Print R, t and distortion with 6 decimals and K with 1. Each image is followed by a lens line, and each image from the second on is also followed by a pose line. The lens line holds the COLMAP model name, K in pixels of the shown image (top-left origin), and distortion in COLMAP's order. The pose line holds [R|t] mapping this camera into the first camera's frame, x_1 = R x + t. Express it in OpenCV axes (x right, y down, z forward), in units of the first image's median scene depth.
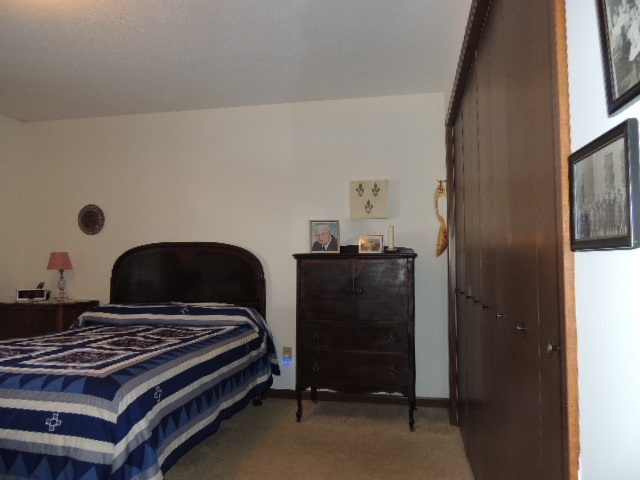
lens RADIAL K [[459.8, 0, 322.4], [0, 459.8, 239.8], [0, 0, 1]] dist [-0.025151, 0.006661]
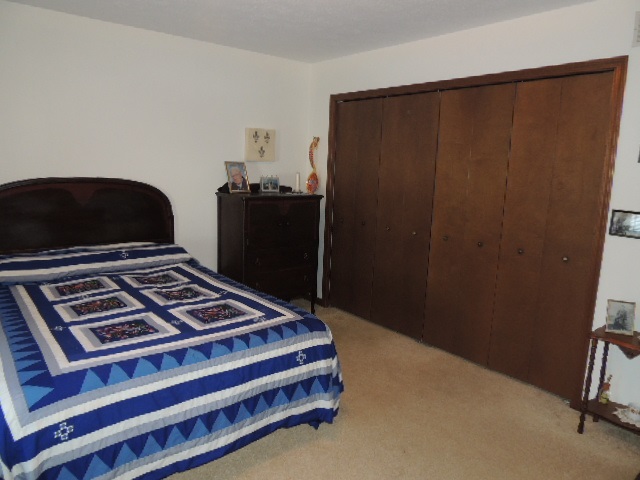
lens RADIAL K [[459.8, 0, 321.2], [0, 459.8, 234.9], [0, 0, 1]] dist [-0.025151, 0.006661]
pose [[0.634188, -0.093982, 0.767445, -0.770375], [-0.080279, 0.979216, 0.186256, -0.097799], [-0.769000, -0.179731, 0.613463, 0.104832]]
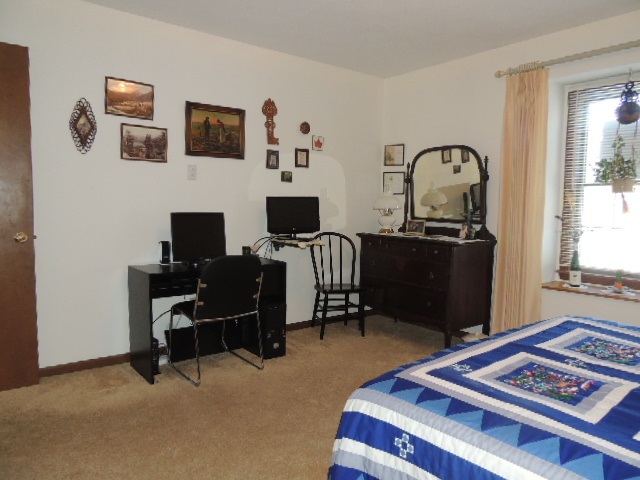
lens RADIAL K [[459.8, 0, 316.9], [0, 459.8, 239.1], [0, 0, 1]] dist [-0.025151, 0.006661]
pose [[-0.651619, 0.042159, -0.757374, 0.095498], [0.023261, 0.999095, 0.035601, 0.025974], [0.758190, 0.005580, -0.652010, 0.749264]]
